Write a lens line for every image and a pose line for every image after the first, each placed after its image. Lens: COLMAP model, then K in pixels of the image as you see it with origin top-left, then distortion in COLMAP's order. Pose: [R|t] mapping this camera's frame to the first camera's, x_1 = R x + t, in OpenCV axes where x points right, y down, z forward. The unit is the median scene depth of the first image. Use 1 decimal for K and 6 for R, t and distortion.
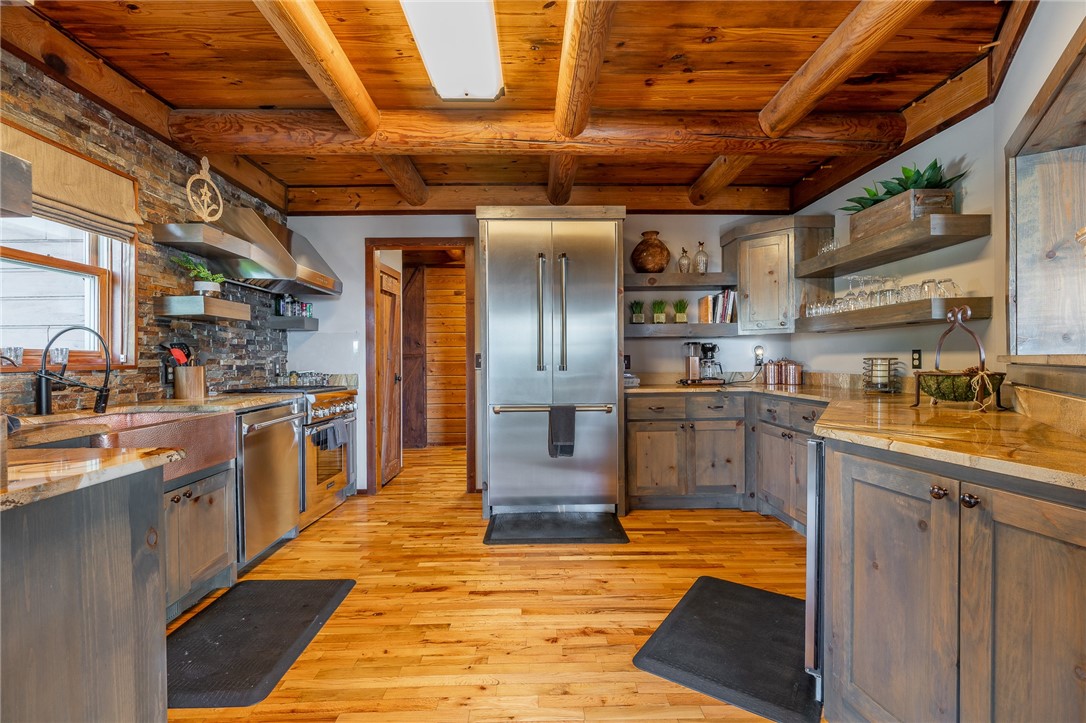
lens RADIAL K [[487.9, 0, 542.2], [0, 487.9, 361.8], [0, 0, 1]] dist [-0.001227, -0.000185]
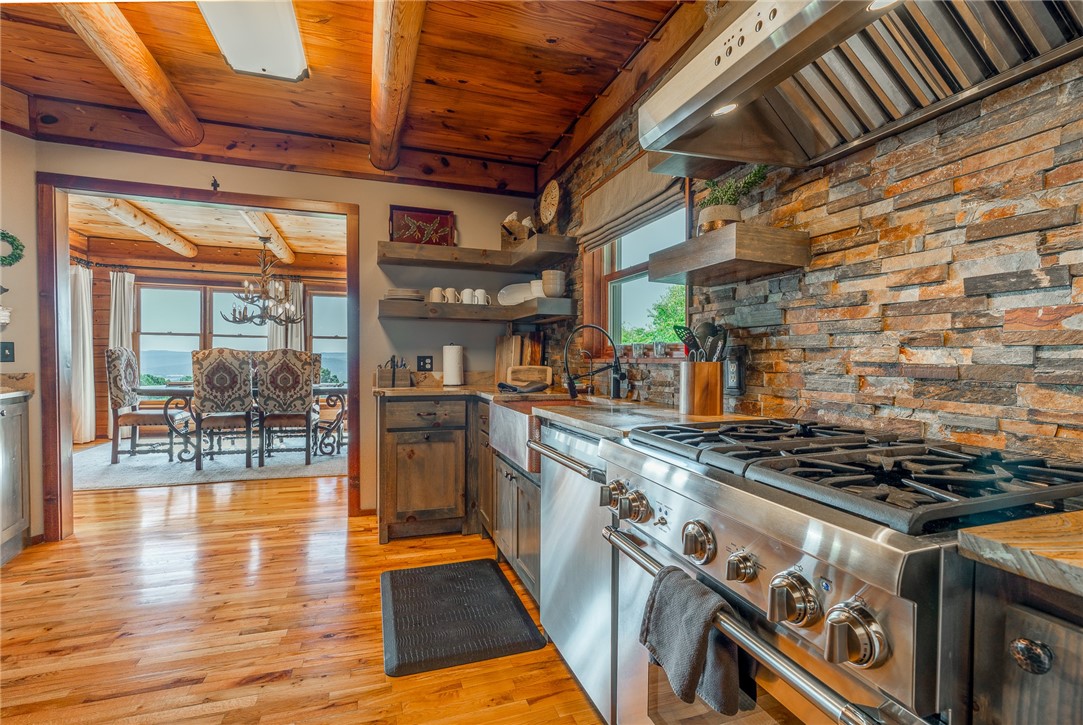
lens RADIAL K [[486.6, 0, 536.4], [0, 486.6, 359.6], [0, 0, 1]] dist [-0.001227, -0.000185]
pose [[-0.953898, 0.006068, -0.300071, -0.410100], [0.002121, 0.999907, 0.013478, -0.002127], [0.300125, 0.012220, -0.953822, 1.847777]]
